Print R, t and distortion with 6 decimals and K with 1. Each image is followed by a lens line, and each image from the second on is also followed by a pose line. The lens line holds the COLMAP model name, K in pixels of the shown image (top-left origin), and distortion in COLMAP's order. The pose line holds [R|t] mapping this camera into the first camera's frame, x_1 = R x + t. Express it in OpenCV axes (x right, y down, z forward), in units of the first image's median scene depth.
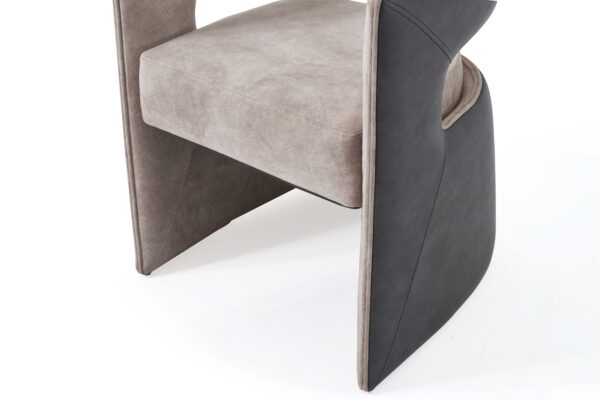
lens RADIAL K [[1118.5, 0, 295.6], [0, 1118.5, 198.5], [0, 0, 1]] dist [-0.028478, 0.000000]
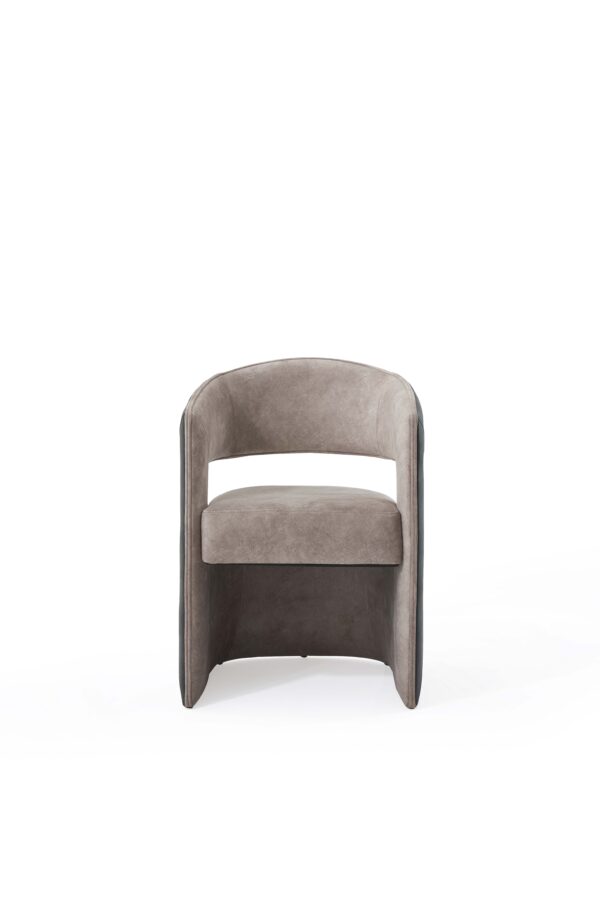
lens RADIAL K [[1769.5, 0, 305.7], [0, 1769.5, 448.6], [0, 0, 1]] dist [-0.051770, 0.000000]
pose [[0.797084, -0.064026, 0.600465, -1.404000], [0.319312, 0.888664, -0.329114, 0.586253], [-0.512540, 0.454067, 0.728784, -0.724798]]
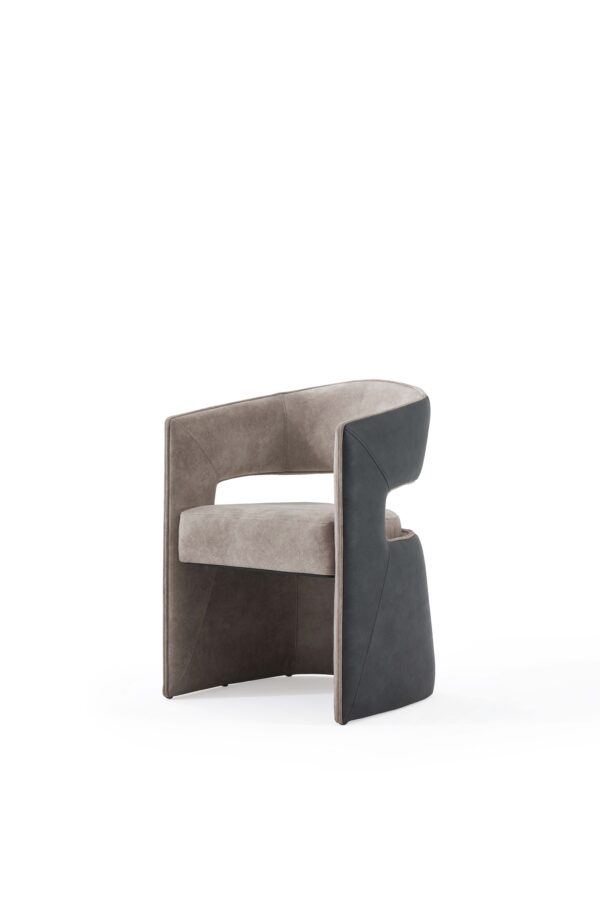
lens RADIAL K [[1769.5, 0, 298.1], [0, 1769.5, 450.2], [0, 0, 1]] dist [-0.051770, 0.000000]
pose [[0.998682, 0.009003, 0.050527, -0.107590], [0.017090, 0.869971, -0.492806, 0.984276], [-0.048394, 0.493020, 0.868671, -1.105626]]
